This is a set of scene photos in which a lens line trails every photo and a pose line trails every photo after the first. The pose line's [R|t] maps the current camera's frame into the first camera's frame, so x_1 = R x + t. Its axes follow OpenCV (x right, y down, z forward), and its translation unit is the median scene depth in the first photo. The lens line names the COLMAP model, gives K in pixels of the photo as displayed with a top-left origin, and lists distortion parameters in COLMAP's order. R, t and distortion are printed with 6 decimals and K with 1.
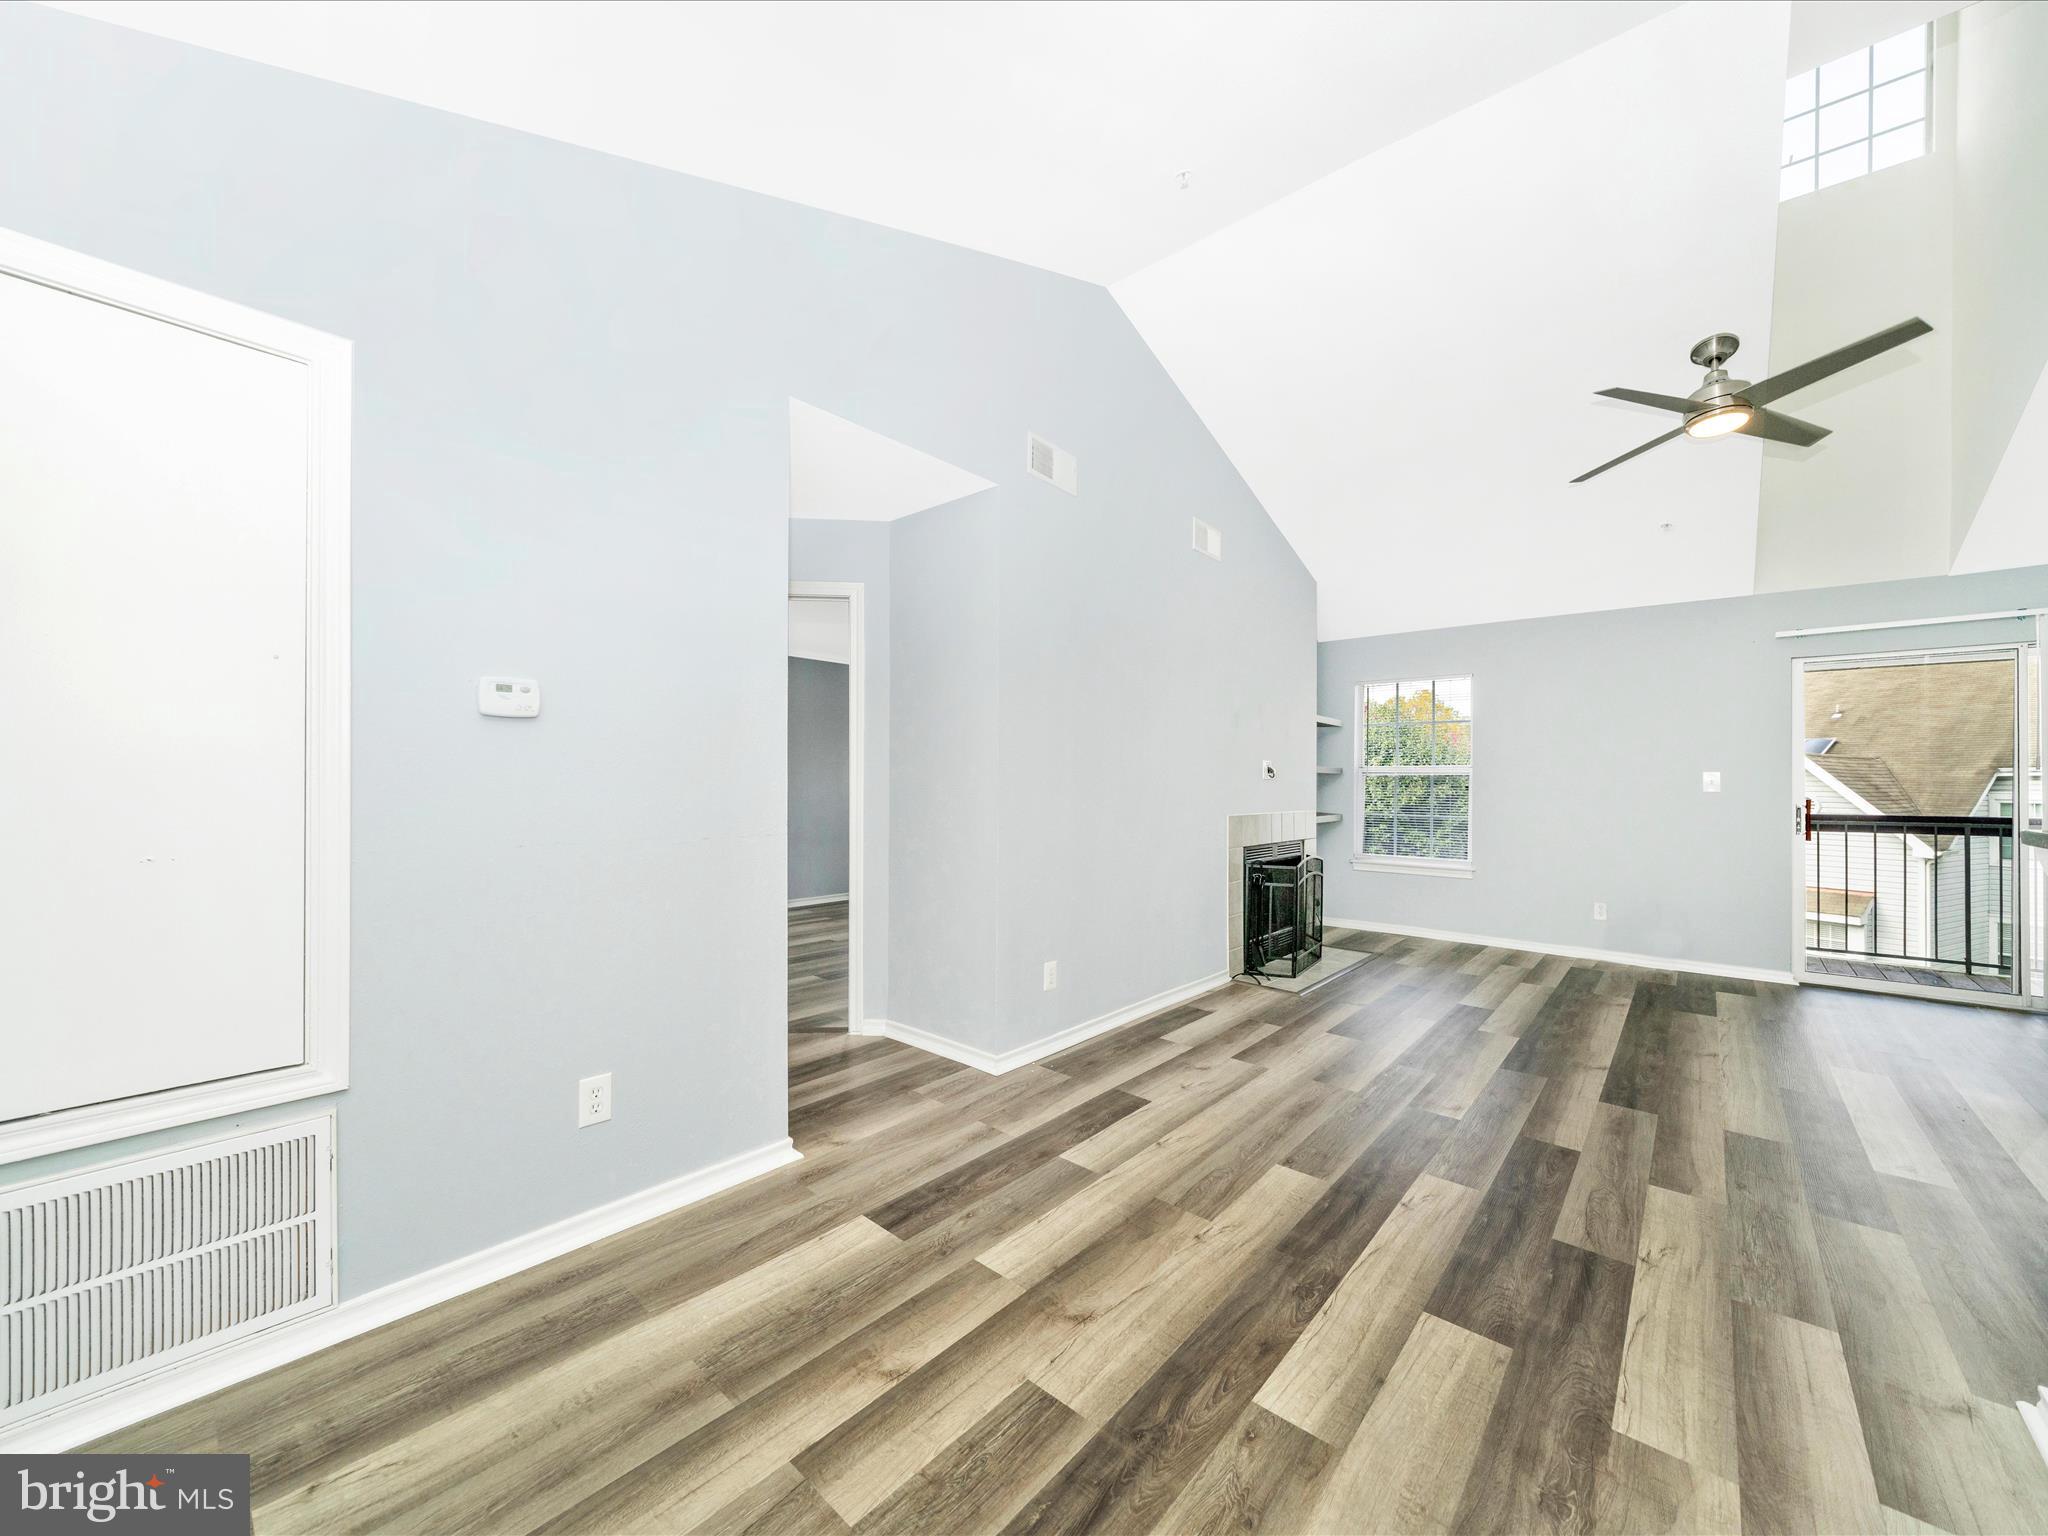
lens RADIAL K [[788.3, 0, 1017.0], [0, 788.3, 772.0], [0, 0, 1]] dist [-0.001503, -0.001152]
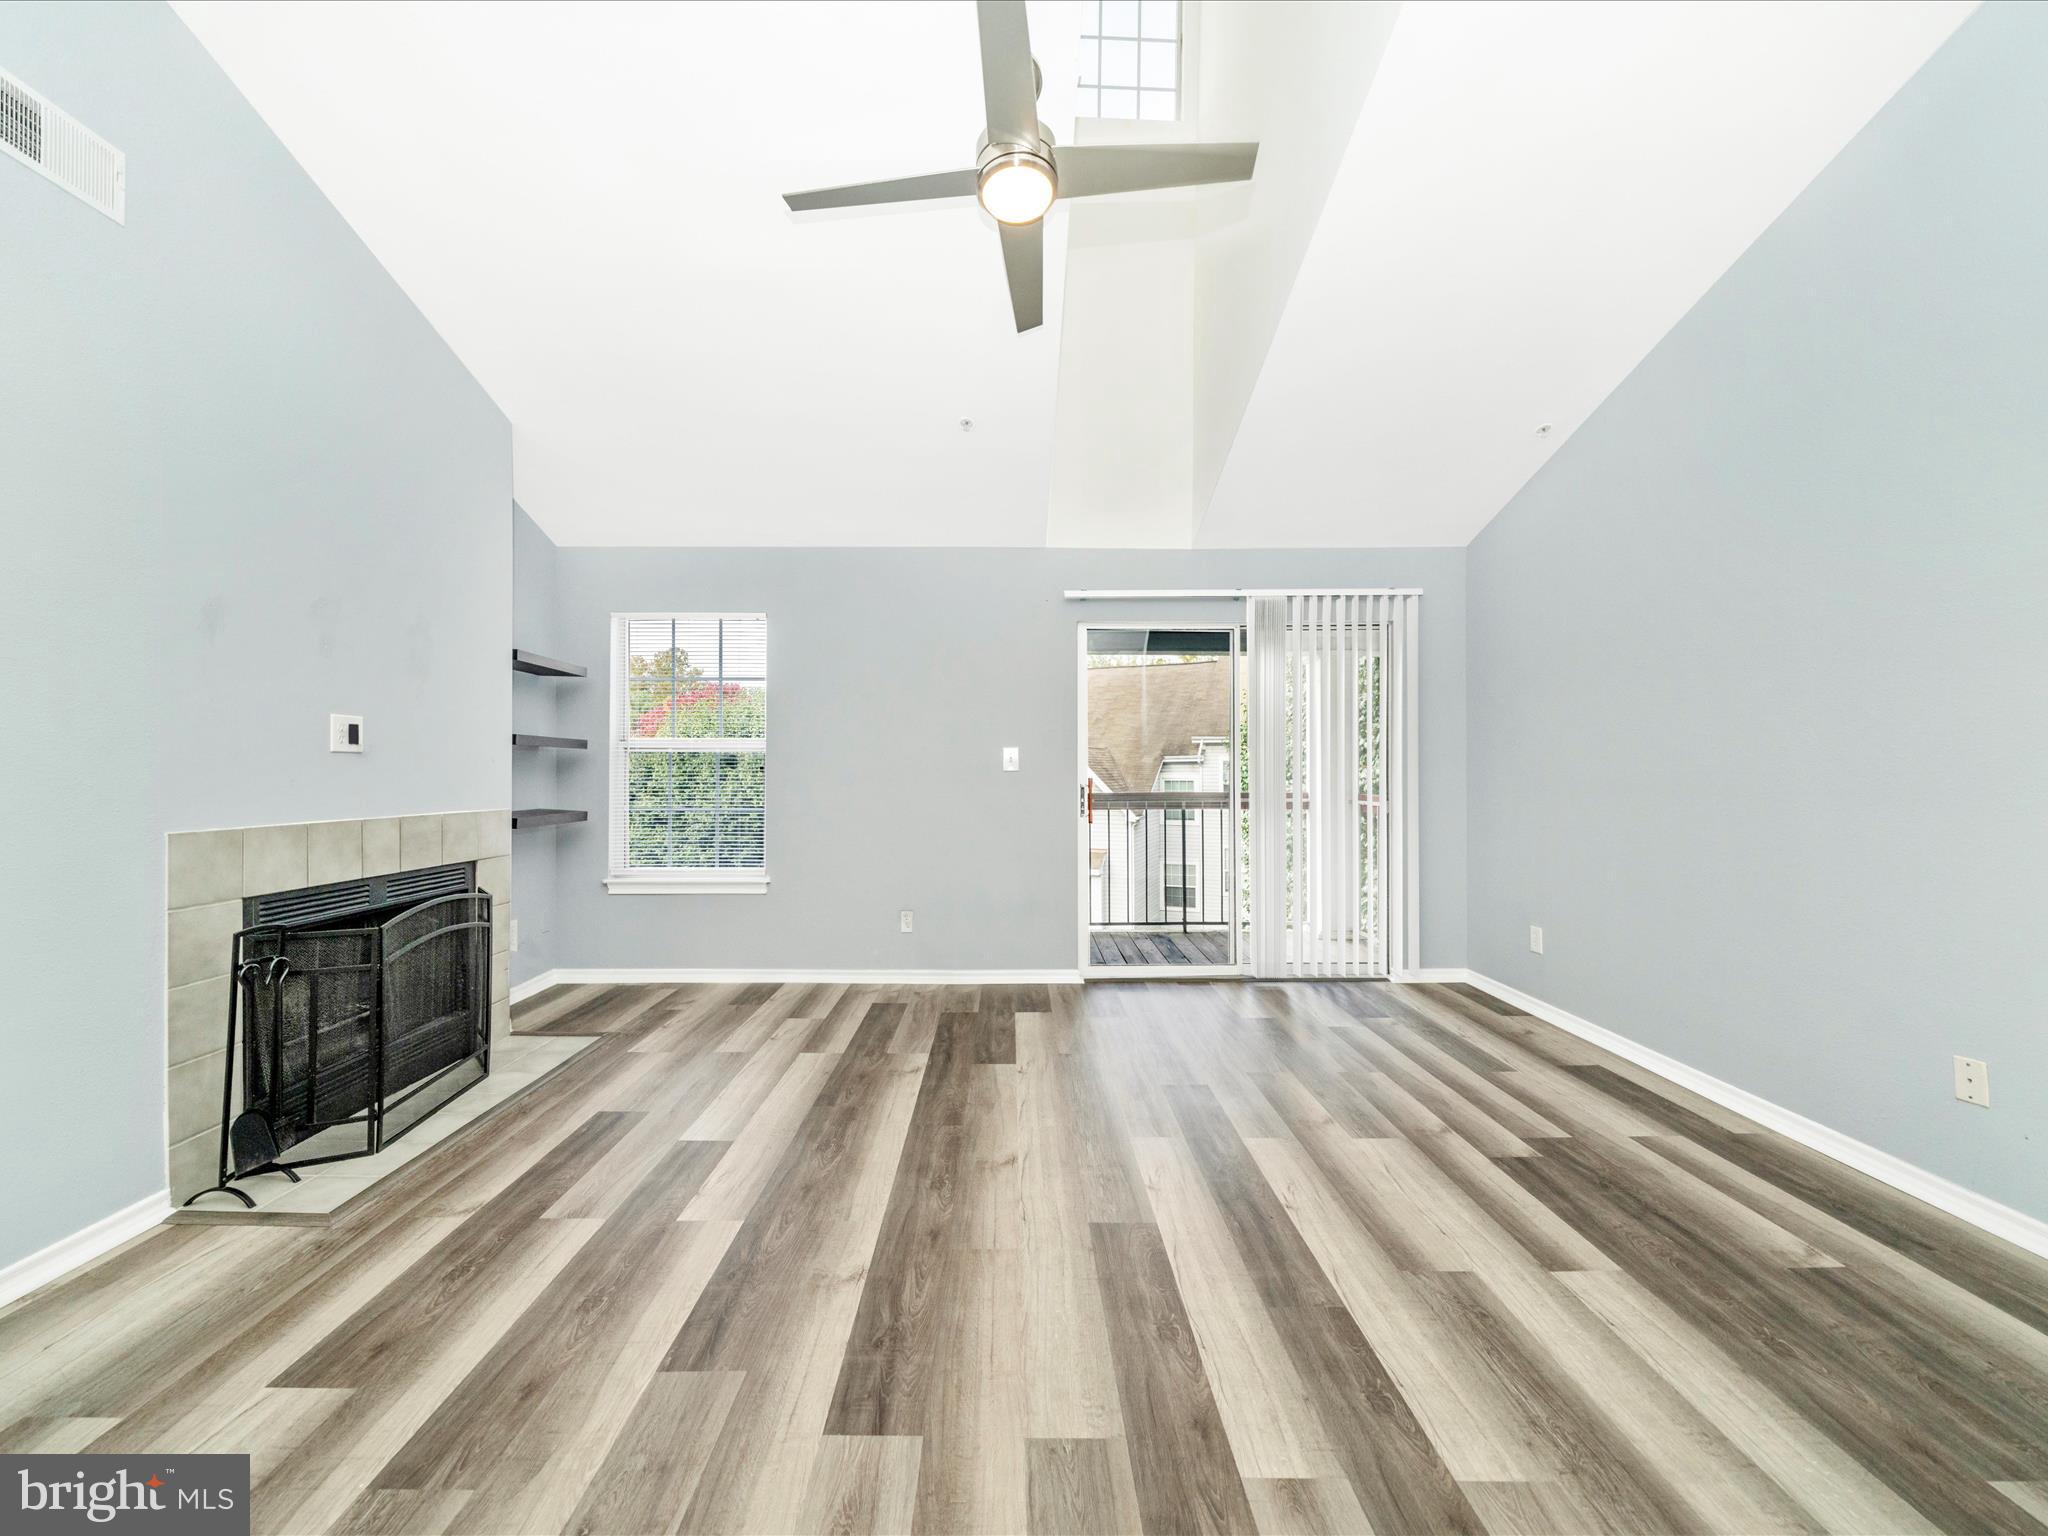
lens RADIAL K [[788.3, 0, 1009.1], [0, 788.3, 770.0], [0, 0, 1]] dist [-0.001503, -0.001152]
pose [[0.753294, -0.006812, 0.657649, 0.700427], [-0.000561, 0.999939, 0.011001, 0.032504], [-0.657684, -0.008656, 0.753244, 0.785914]]
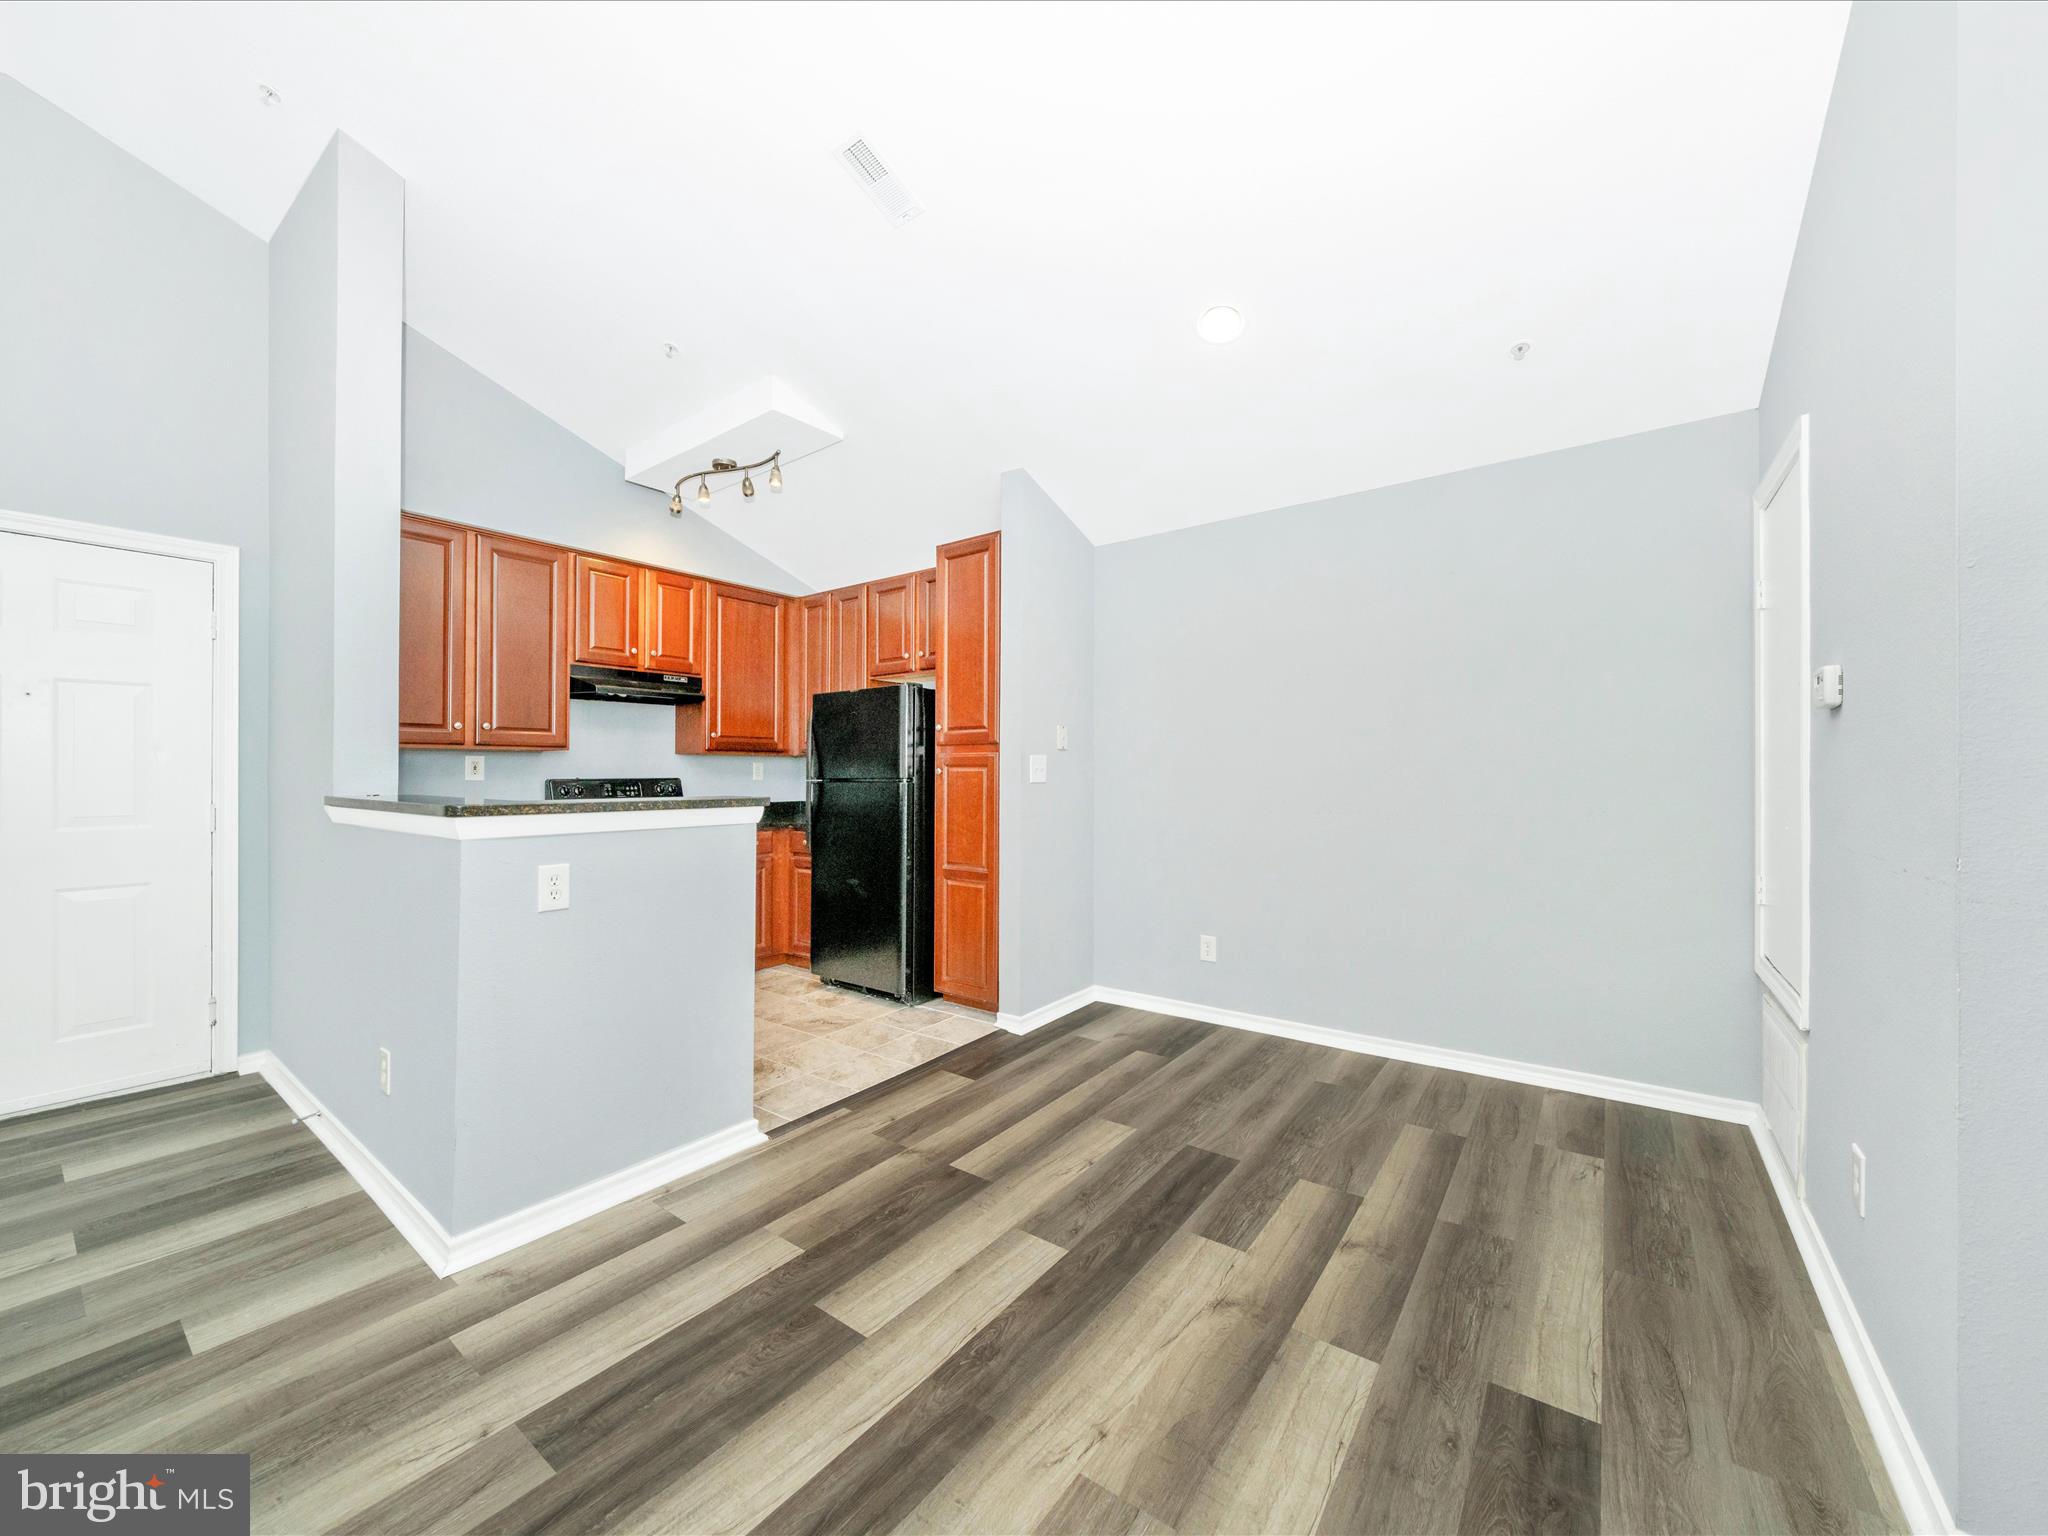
lens RADIAL K [[788.3, 0, 1006.6], [0, 788.3, 769.8], [0, 0, 1]] dist [-0.001503, -0.001152]
pose [[-0.997608, -0.008895, -0.068555, 0.340327], [-0.007725, 0.999820, -0.017322, 0.024451], [0.068697, -0.016751, -0.997497, 1.573468]]
